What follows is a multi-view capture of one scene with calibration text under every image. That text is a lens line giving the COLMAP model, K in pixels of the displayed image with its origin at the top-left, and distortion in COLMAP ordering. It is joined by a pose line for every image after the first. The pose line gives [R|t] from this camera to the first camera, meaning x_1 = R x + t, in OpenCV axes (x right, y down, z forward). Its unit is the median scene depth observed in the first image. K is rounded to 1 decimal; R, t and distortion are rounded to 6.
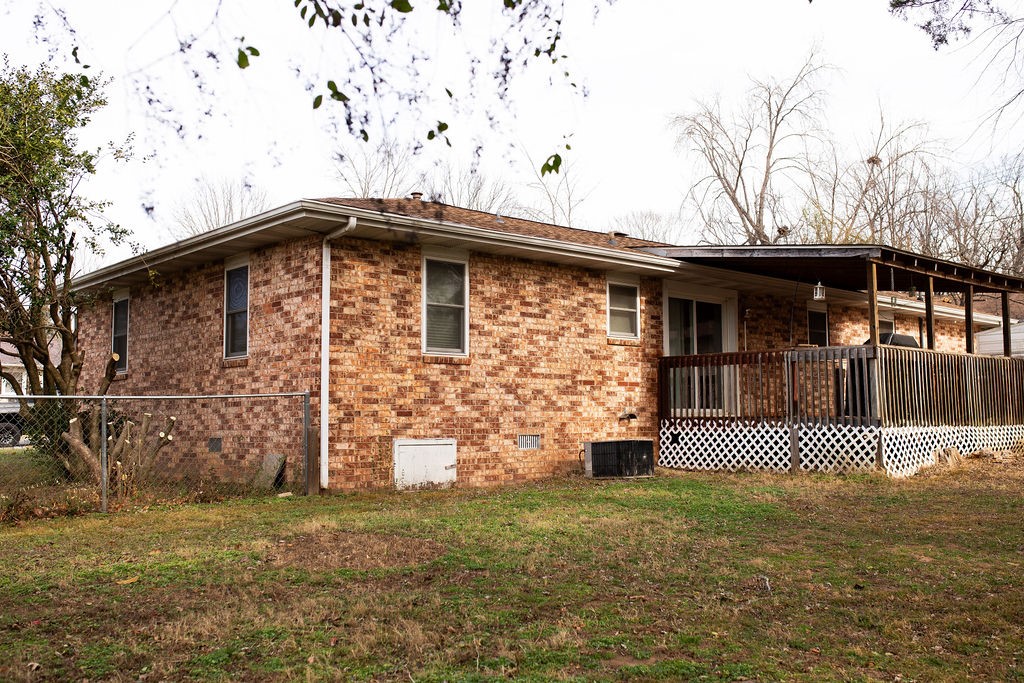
lens RADIAL K [[972.7, 0, 512.0], [0, 972.7, 341.5], [0, 0, 1]] dist [-0.063616, 0.094884]
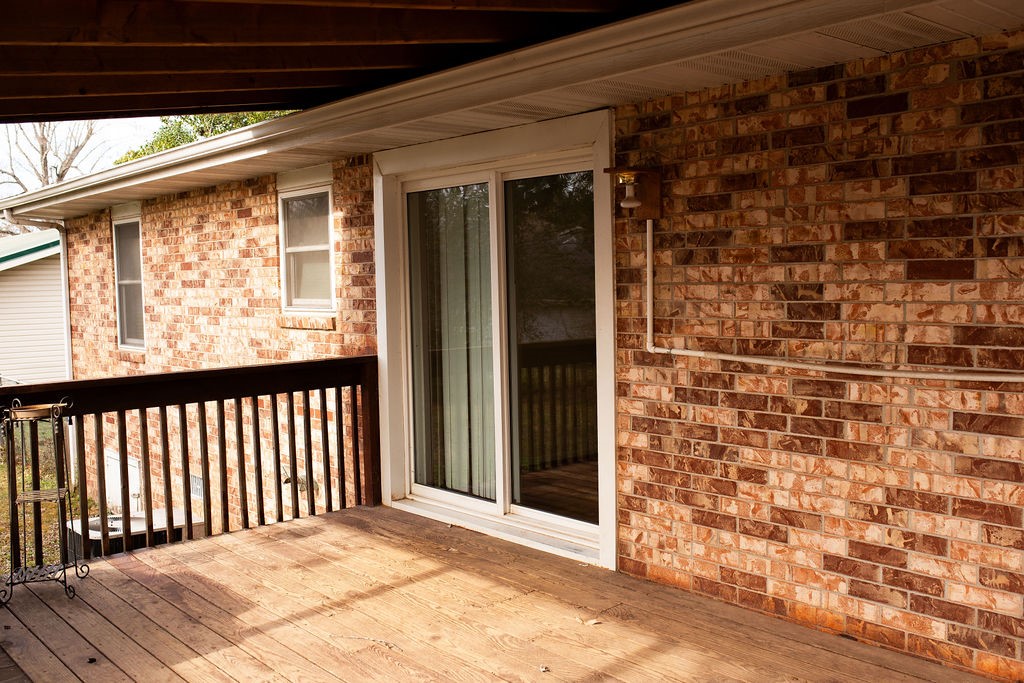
lens RADIAL K [[972.7, 0, 512.0], [0, 972.7, 341.5], [0, 0, 1]] dist [-0.063616, 0.094884]
pose [[-0.006642, 0.077405, -0.996978, 0.559742], [0.109704, 0.991038, 0.076213, -0.013910], [0.993942, -0.108867, -0.015074, 1.077657]]
